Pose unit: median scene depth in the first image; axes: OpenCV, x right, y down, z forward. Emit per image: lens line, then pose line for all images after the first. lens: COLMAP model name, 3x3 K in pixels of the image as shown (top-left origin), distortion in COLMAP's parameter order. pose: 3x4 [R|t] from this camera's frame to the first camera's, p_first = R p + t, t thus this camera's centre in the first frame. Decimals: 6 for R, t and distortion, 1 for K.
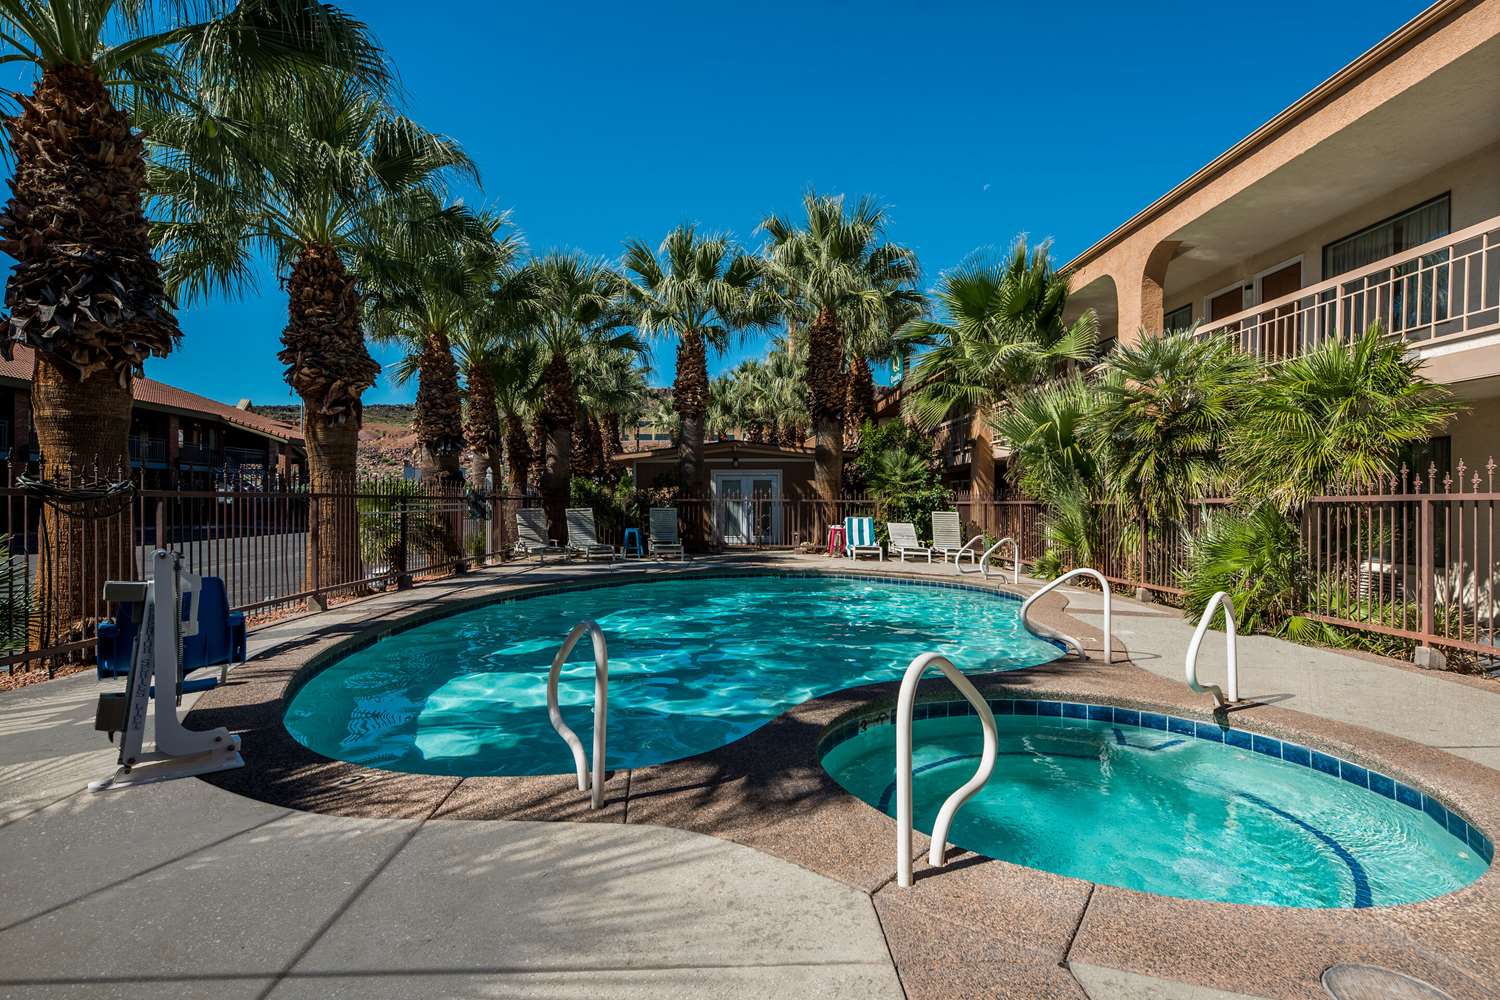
lens RADIAL K [[764.1, 0, 750.0], [0, 764.1, 500.0], [0, 0, 1]] dist [0.009946, -0.000920]
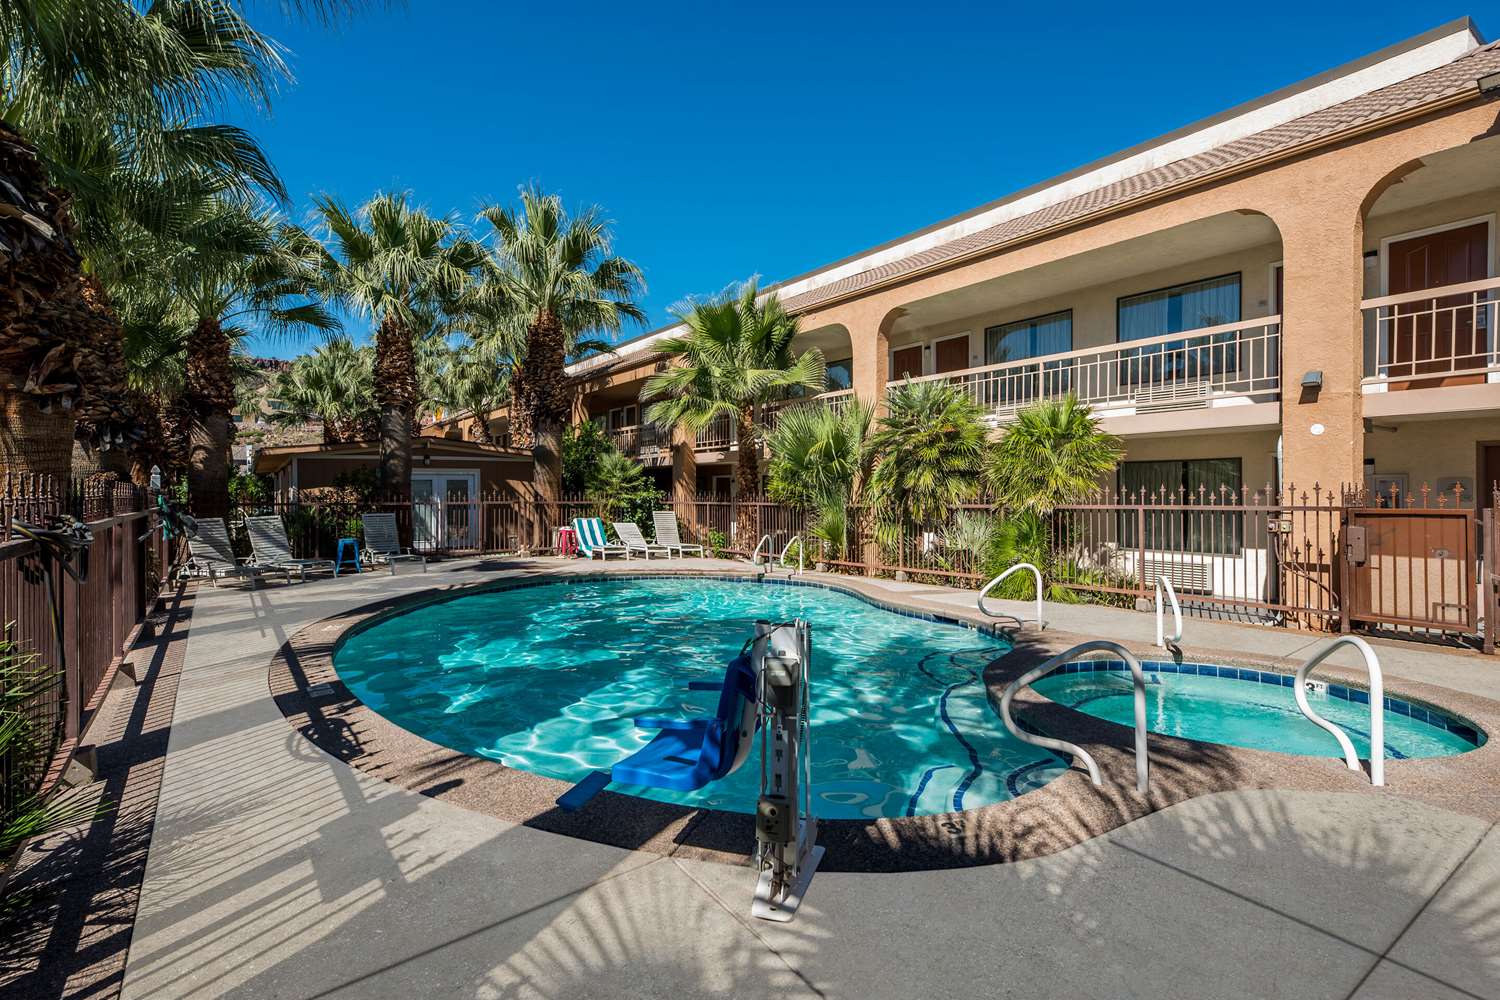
lens RADIAL K [[732.6, 0, 751.5], [0, 732.6, 489.5], [0, 0, 1]] dist [0.019069, -0.000271]
pose [[0.820952, -0.002275, 0.570993, -0.276118], [0.003102, 0.999995, -0.000475, -0.017091], [-0.570989, 0.002161, 0.820955, 0.075575]]
